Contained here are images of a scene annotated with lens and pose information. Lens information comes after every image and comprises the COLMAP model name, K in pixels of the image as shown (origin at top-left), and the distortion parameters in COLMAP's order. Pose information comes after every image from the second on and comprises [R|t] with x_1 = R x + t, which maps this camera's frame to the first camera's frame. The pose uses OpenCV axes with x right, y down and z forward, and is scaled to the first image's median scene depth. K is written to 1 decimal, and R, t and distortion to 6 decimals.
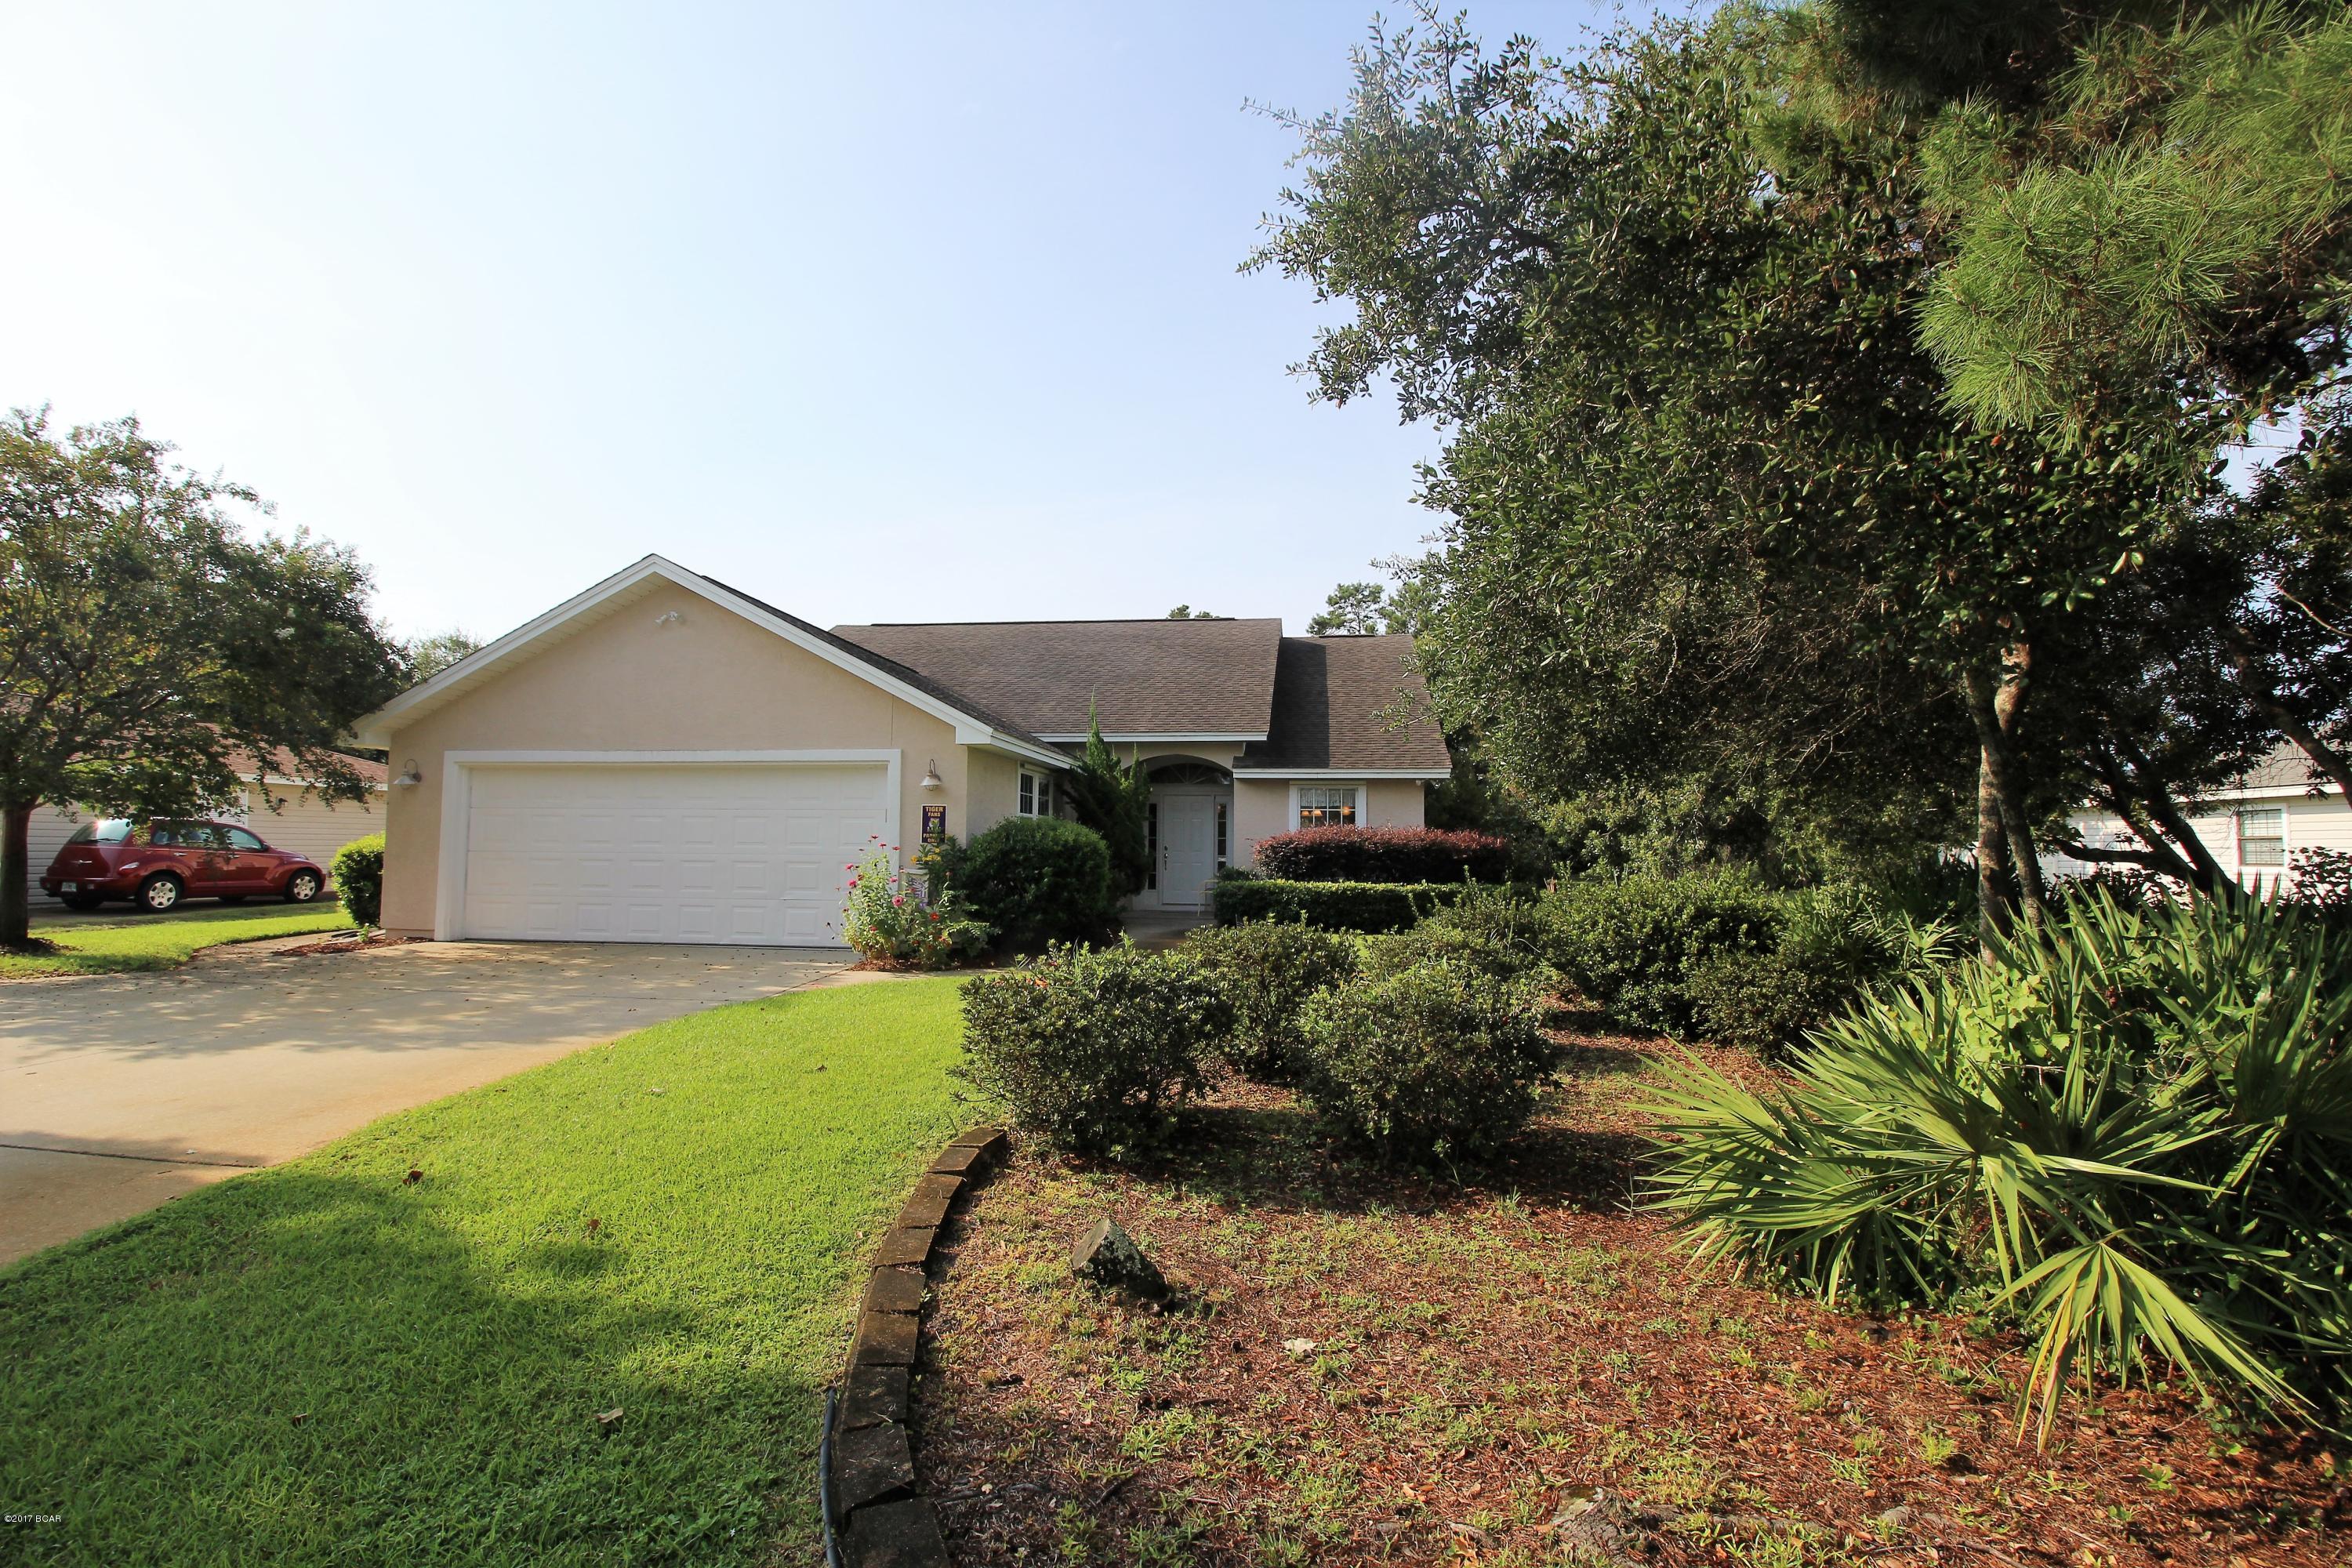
lens RADIAL K [[1087.7, 0, 1166.5], [0, 1087.7, 777.7], [0, 0, 1]] dist [-0.000546, -0.012801]
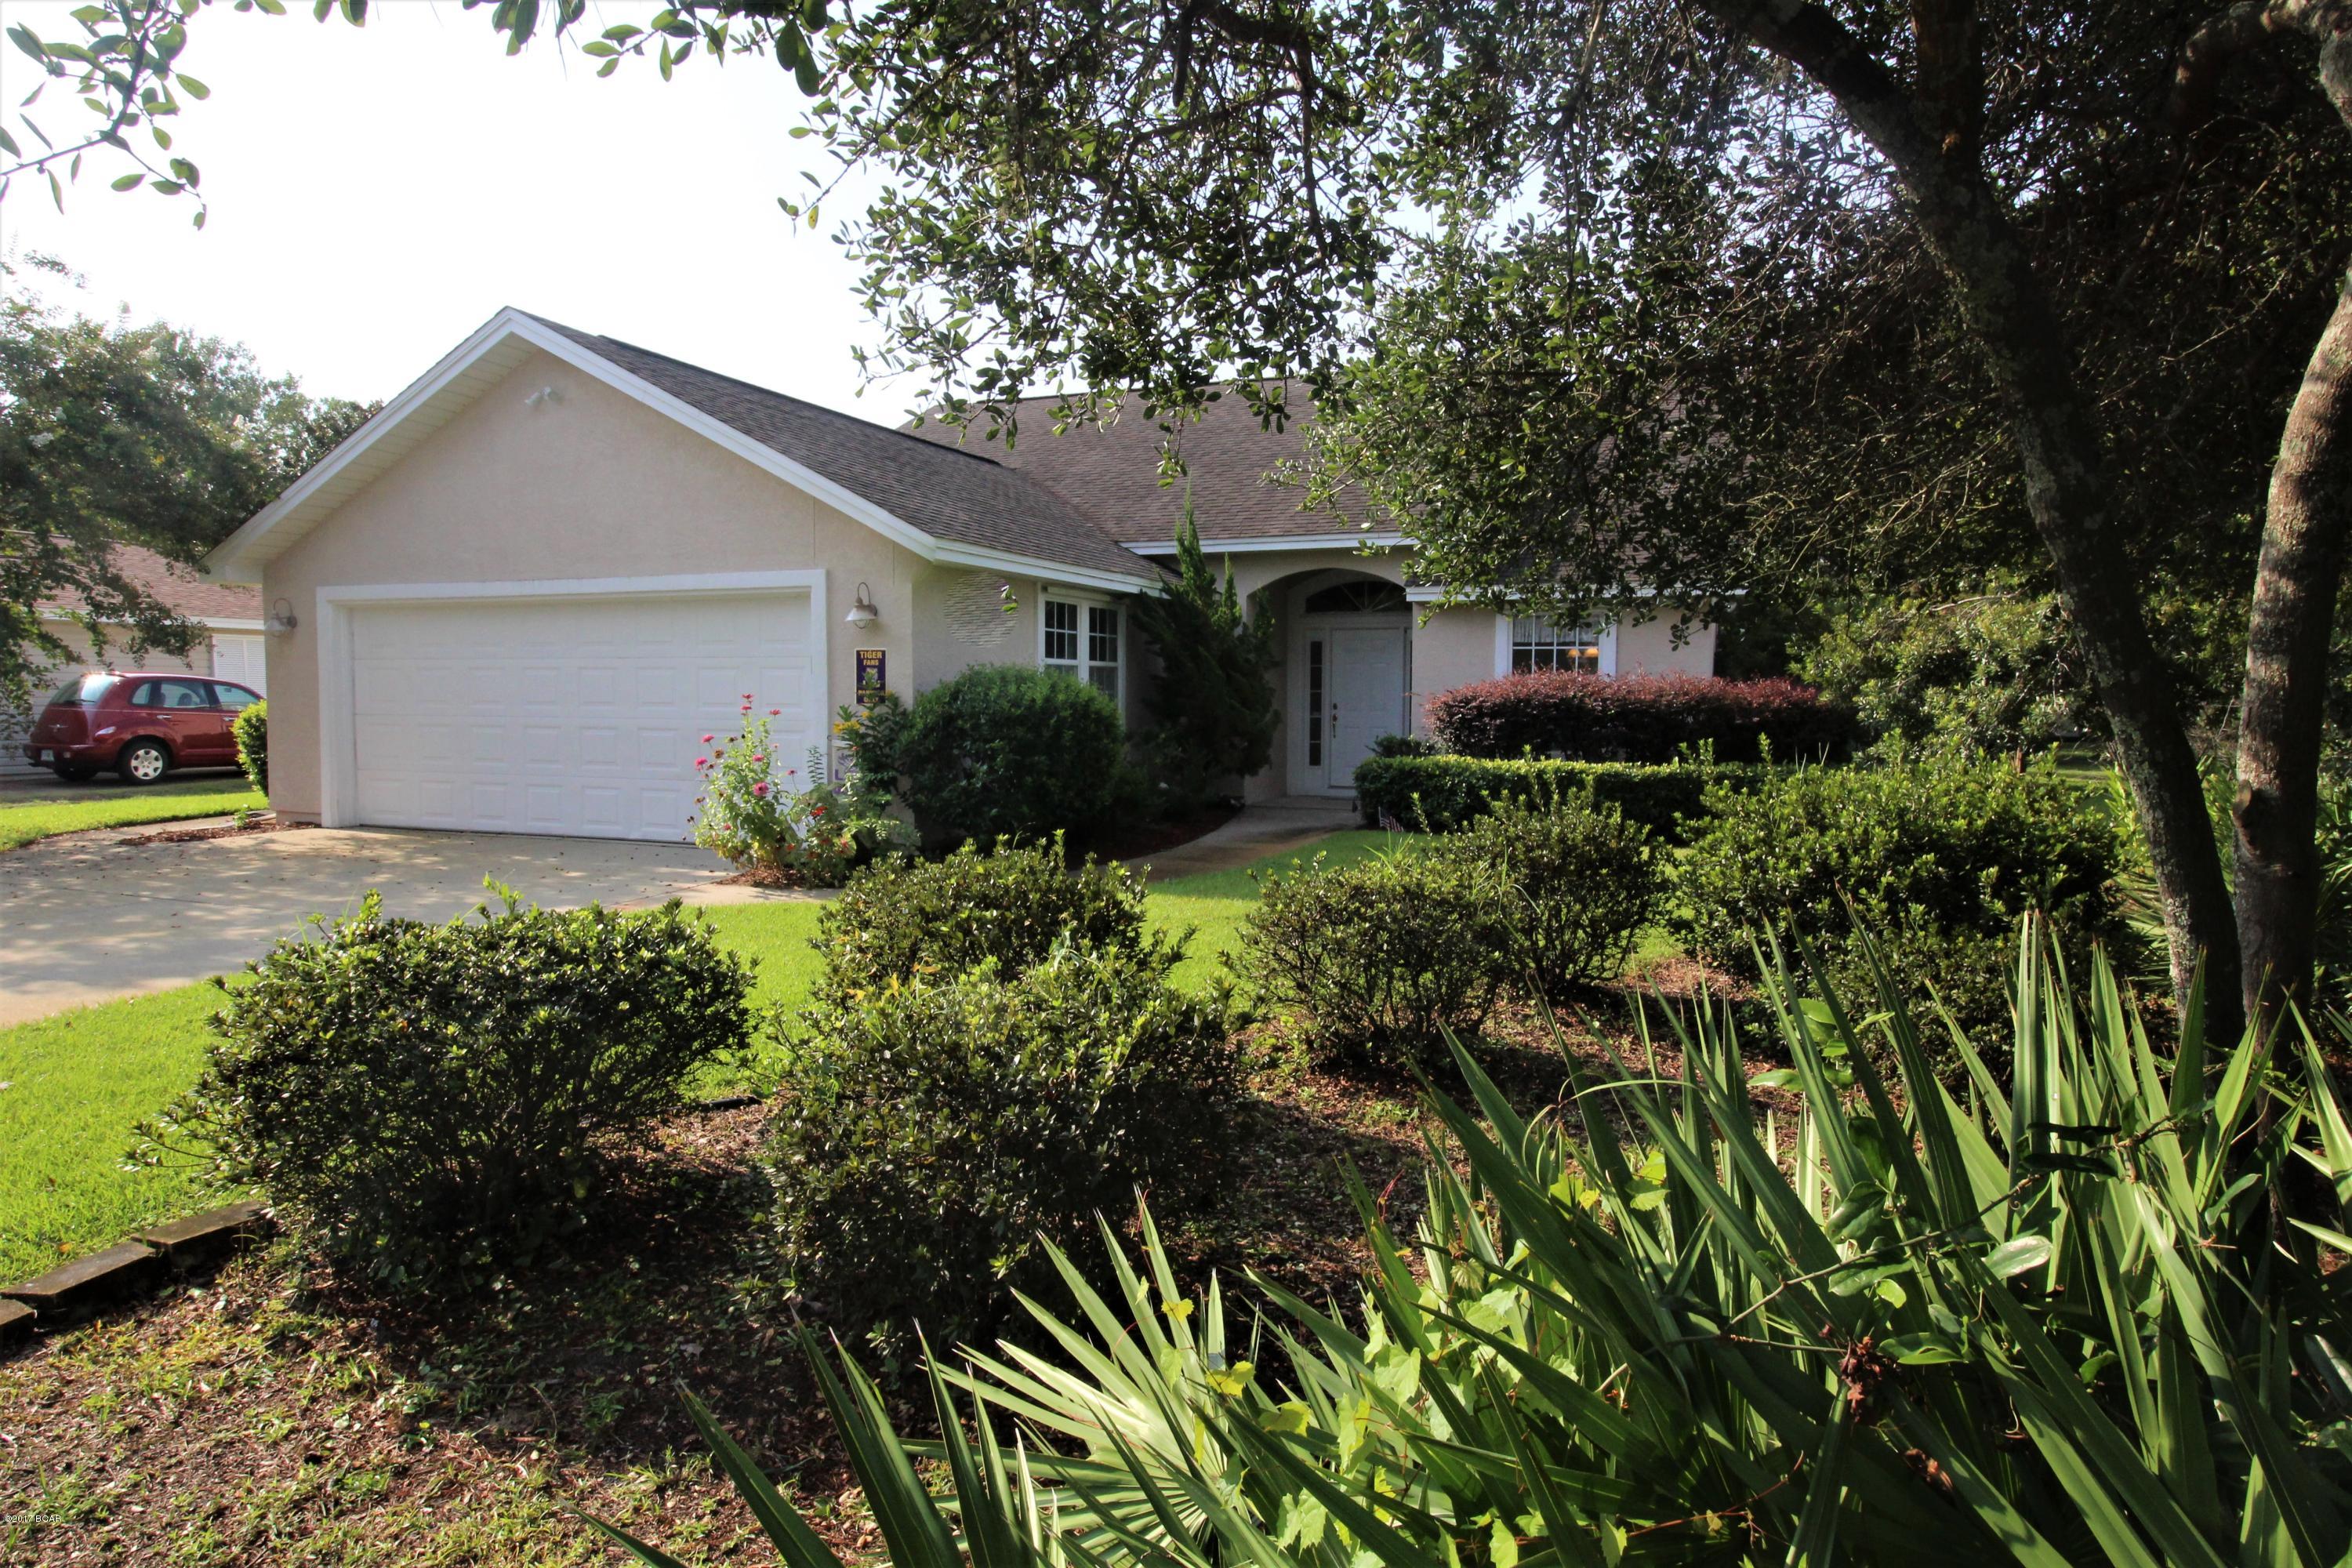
lens RADIAL K [[1417.6, 0, 1172.0], [0, 1417.6, 755.3], [0, 0, 1]] dist [0.003892, -0.000347]
pose [[0.968707, 0.006461, -0.248124, 0.156616], [0.019150, 0.994736, 0.100665, 0.004126], [0.247468, -0.102266, 0.963484, 0.130428]]
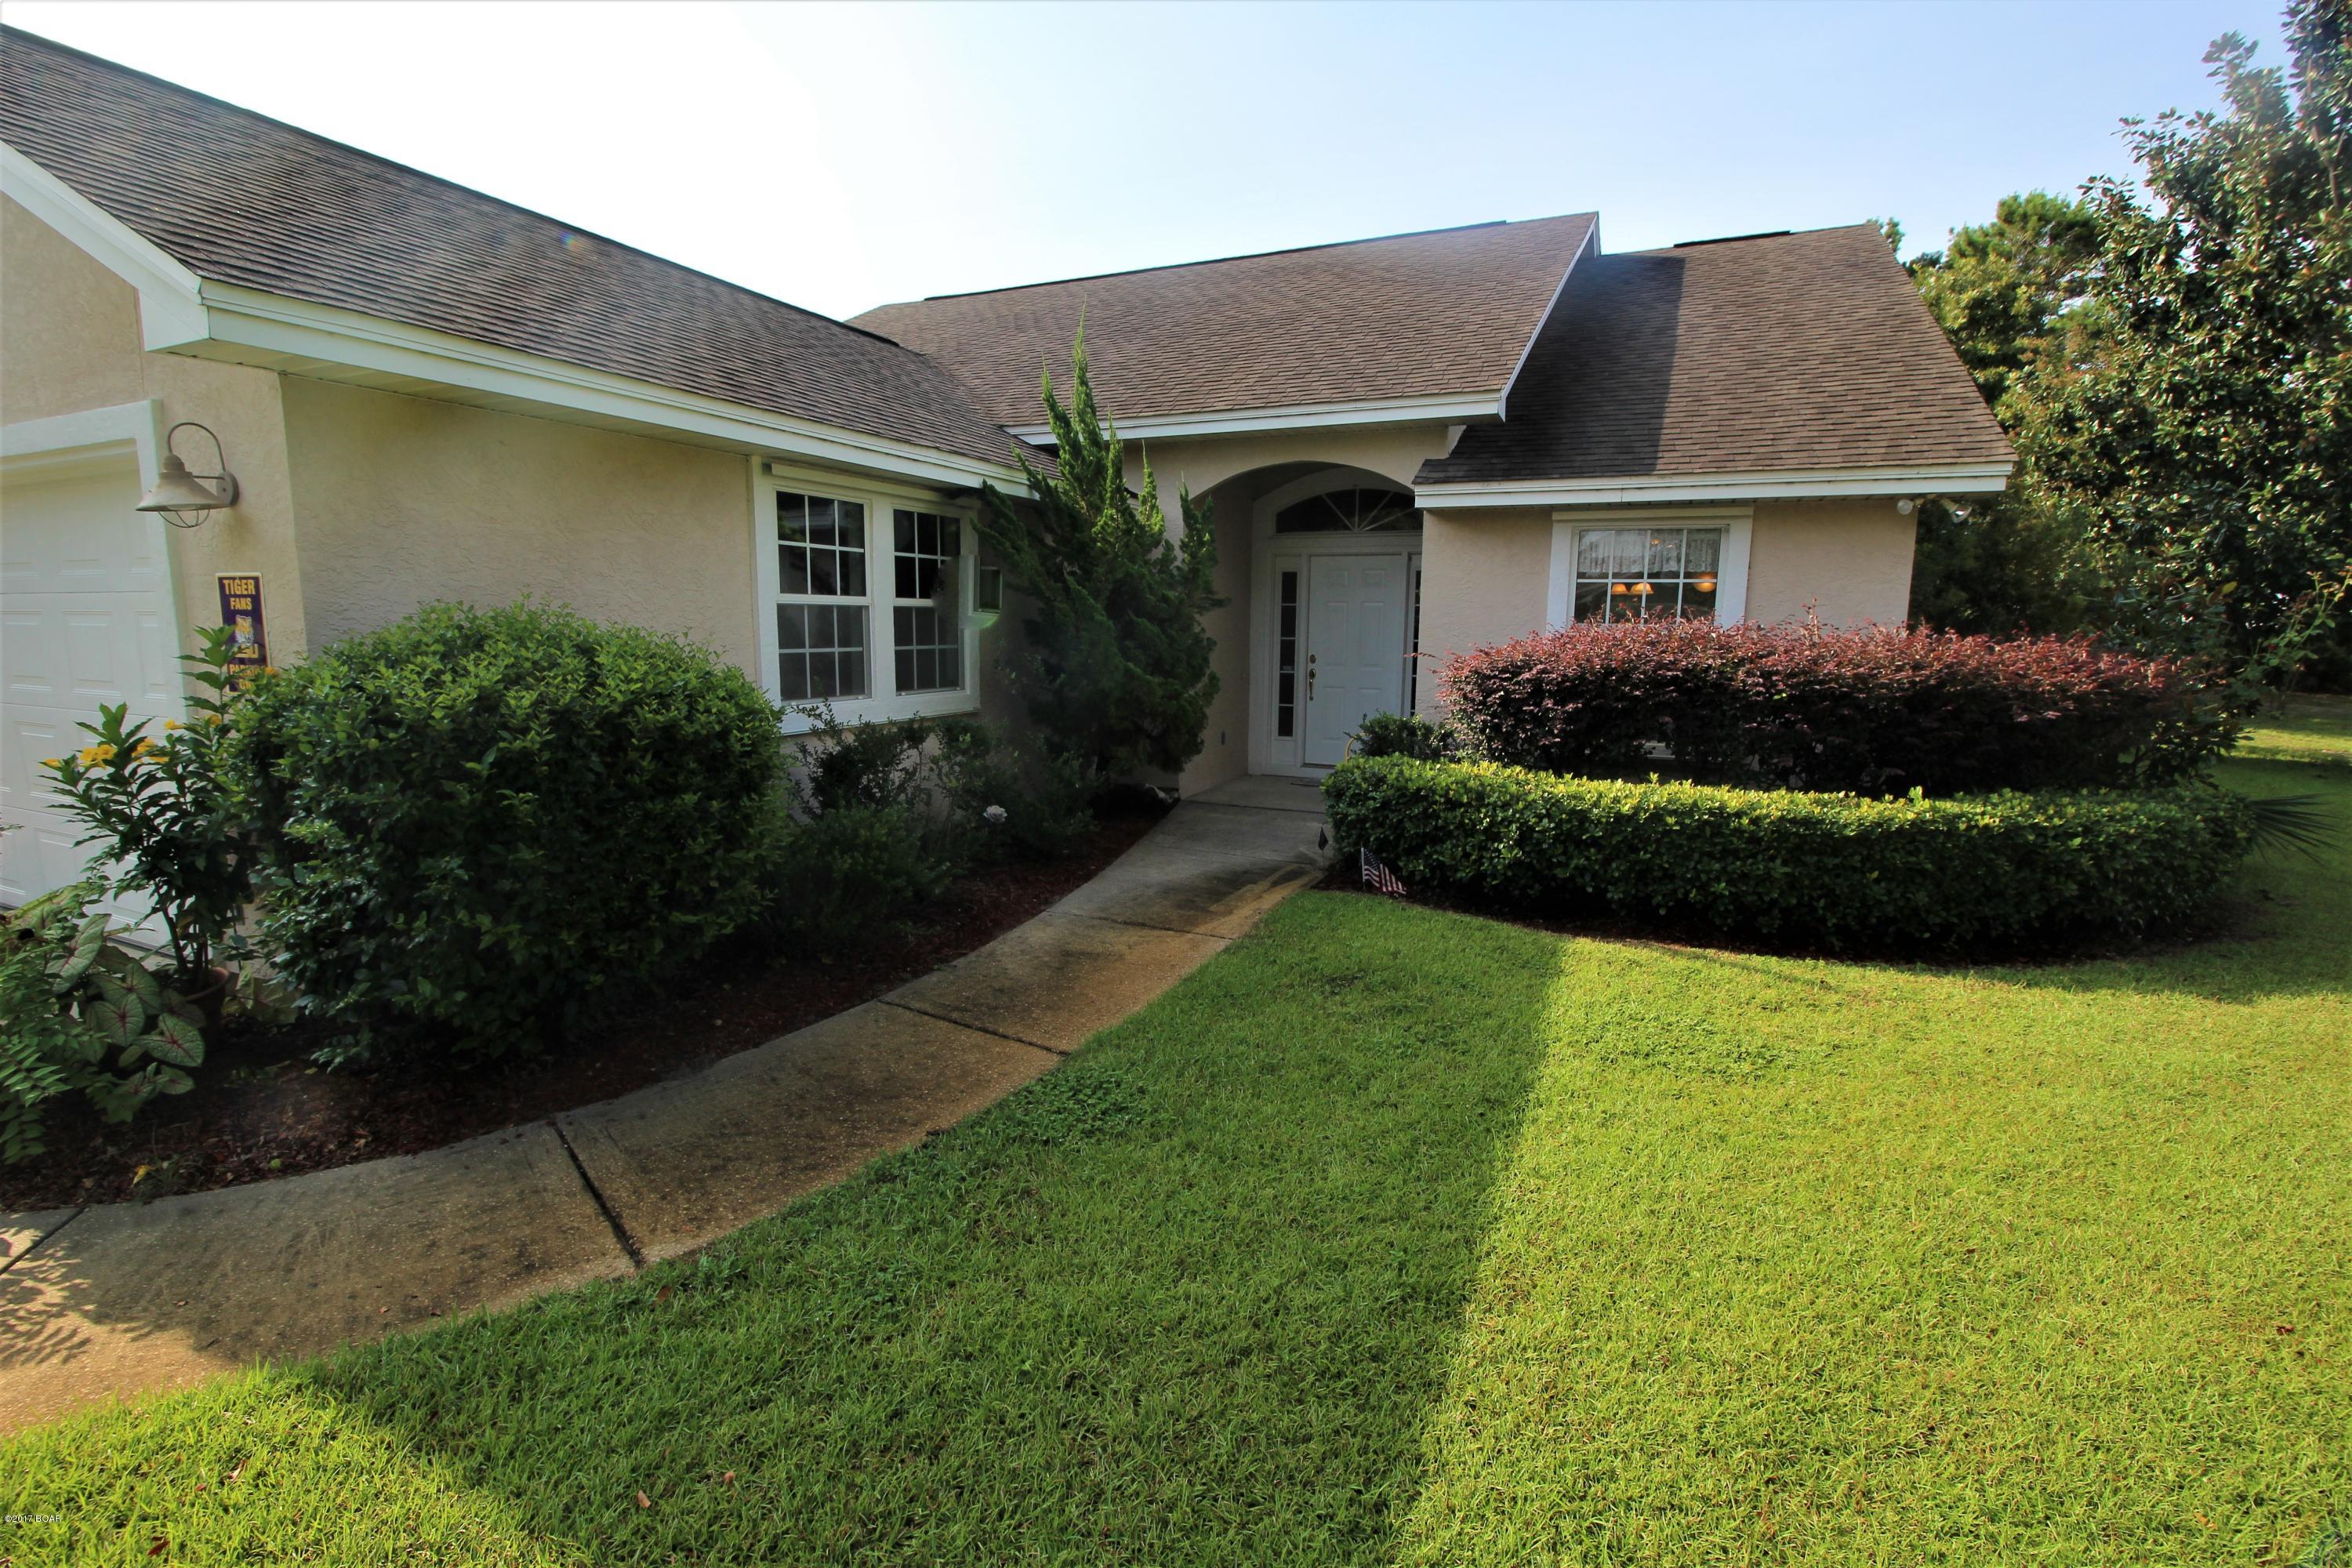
lens RADIAL K [[1087.7, 0, 1166.5], [0, 1087.7, 777.7], [0, 0, 1]] dist [-0.000546, -0.012801]
pose [[0.955851, 0.044338, -0.290488, 0.110179], [0.015335, 0.979678, 0.199989, 0.019665], [0.293451, -0.195615, 0.935746, 0.612334]]
